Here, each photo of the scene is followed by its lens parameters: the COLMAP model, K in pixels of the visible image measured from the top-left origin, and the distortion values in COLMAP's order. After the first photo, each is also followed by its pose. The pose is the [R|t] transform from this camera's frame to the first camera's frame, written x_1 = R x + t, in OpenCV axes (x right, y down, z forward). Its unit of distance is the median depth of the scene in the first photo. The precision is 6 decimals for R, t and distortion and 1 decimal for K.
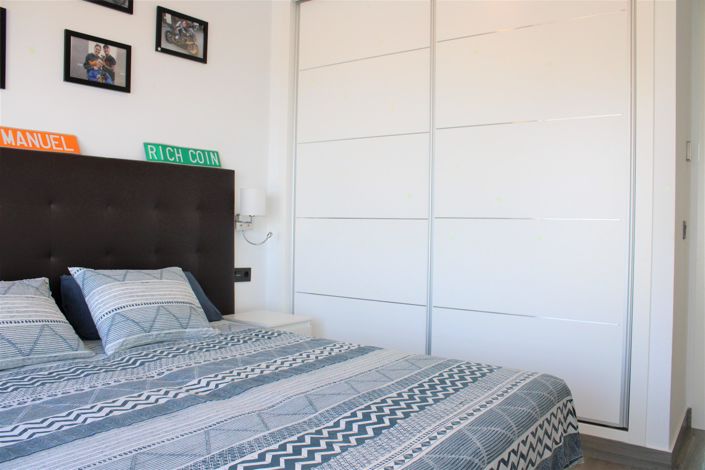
lens RADIAL K [[589.6, 0, 350.6], [0, 589.6, 230.9], [0, 0, 1]] dist [-0.122657, 0.075432]
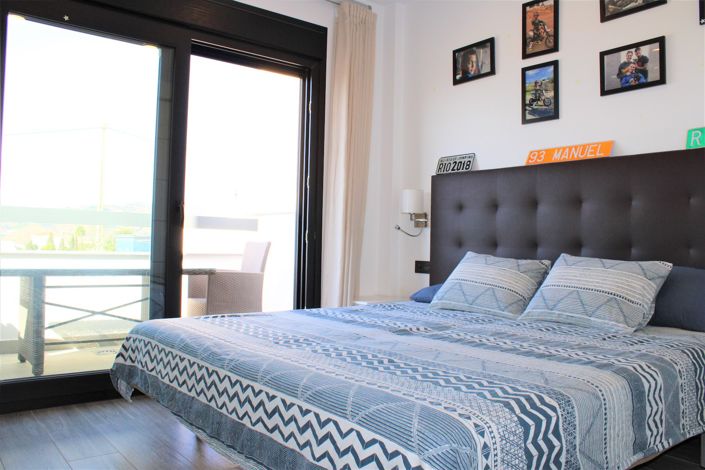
lens RADIAL K [[589.6, 0, 350.6], [0, 589.6, 238.4], [0, 0, 1]] dist [-0.122657, 0.075432]
pose [[-0.259641, -0.016138, -0.965570, 0.721453], [-0.028103, 0.999563, -0.009150, 0.049182], [0.965296, 0.024759, -0.259981, 0.784768]]
